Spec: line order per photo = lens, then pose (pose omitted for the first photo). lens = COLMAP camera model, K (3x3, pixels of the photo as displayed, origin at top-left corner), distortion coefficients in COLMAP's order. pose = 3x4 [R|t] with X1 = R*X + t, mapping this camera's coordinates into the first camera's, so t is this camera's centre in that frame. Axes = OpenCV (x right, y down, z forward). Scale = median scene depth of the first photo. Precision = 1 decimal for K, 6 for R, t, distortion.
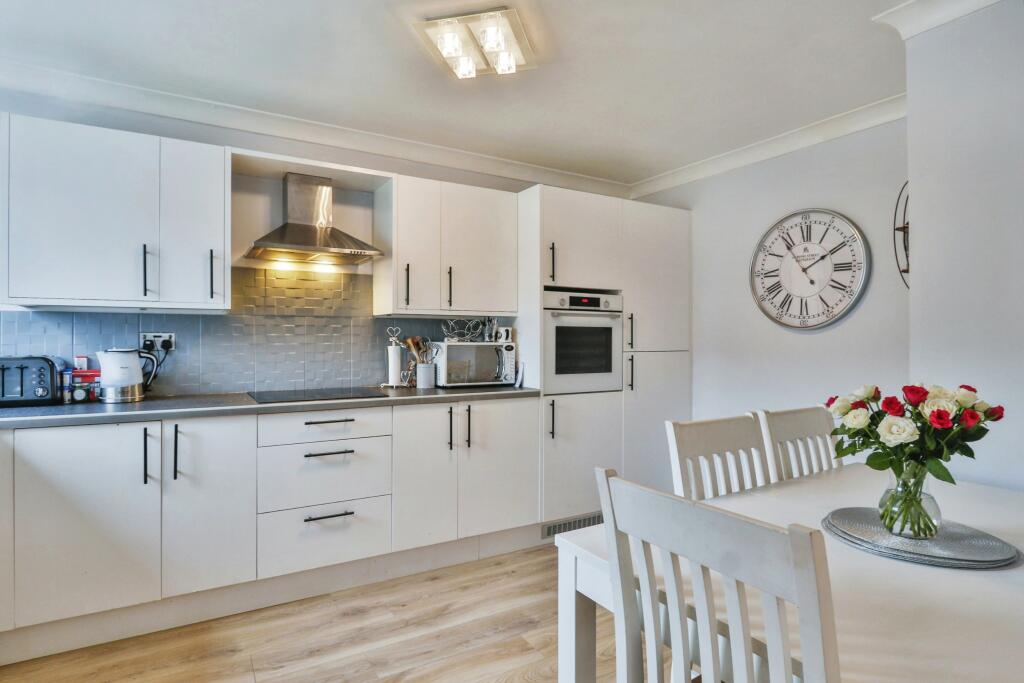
lens RADIAL K [[546.0, 0, 513.9], [0, 546.0, 345.1], [0, 0, 1]] dist [-0.002262, -0.000022]
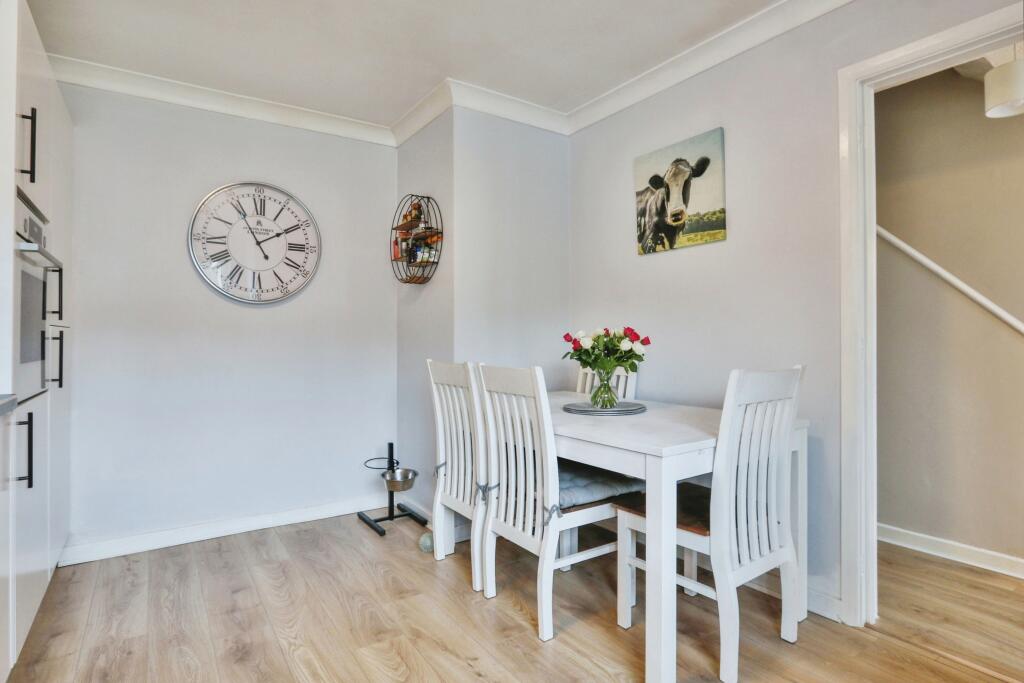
lens RADIAL K [[546.0, 0, 513.9], [0, 546.0, 345.1], [0, 0, 1]] dist [-0.002262, -0.000022]
pose [[-0.055373, -0.019537, 0.998275, -0.497685], [0.018075, 0.999625, 0.020566, 0.036292], [-0.998302, 0.019182, -0.054999, 0.606581]]
